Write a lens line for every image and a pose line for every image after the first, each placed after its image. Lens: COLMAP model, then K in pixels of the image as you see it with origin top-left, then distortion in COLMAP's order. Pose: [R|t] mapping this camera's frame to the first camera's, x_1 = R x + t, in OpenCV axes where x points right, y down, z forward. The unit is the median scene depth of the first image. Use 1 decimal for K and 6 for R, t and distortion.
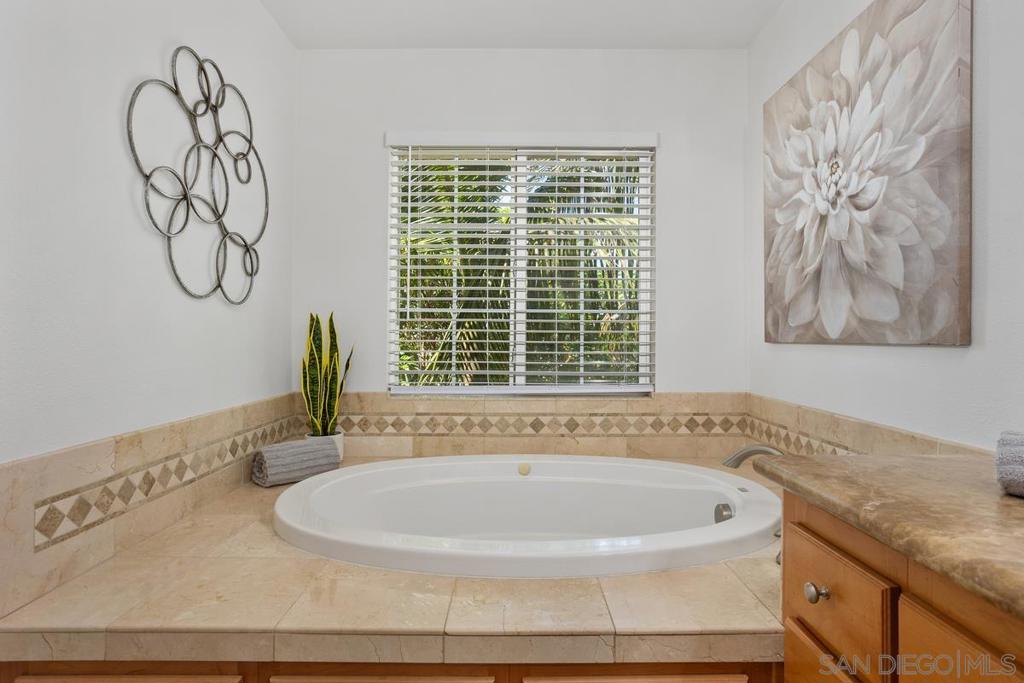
lens RADIAL K [[496.3, 0, 514.9], [0, 496.3, 332.7], [0, 0, 1]] dist [-0.021812, 0.000715]
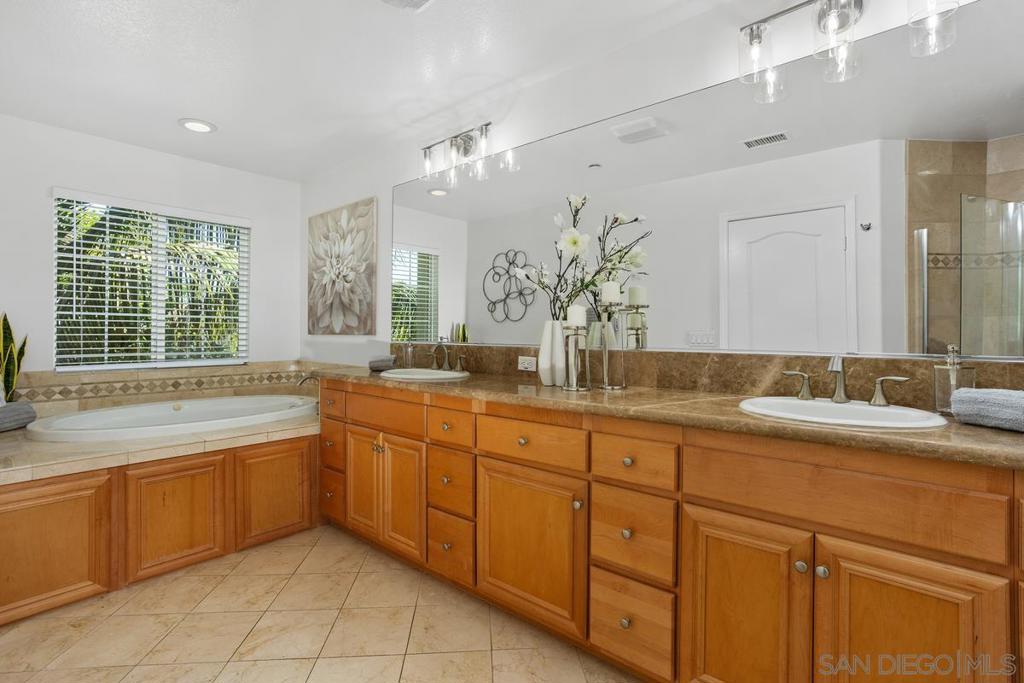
lens RADIAL K [[505.6, 0, 515.0], [0, 505.6, 332.9], [0, 0, 1]] dist [-0.001009, 0.009341]
pose [[0.633258, -0.002045, 0.773938, -0.663004], [-0.008484, 0.999918, 0.009583, -0.016249], [-0.773894, -0.012635, 0.633189, -1.147442]]
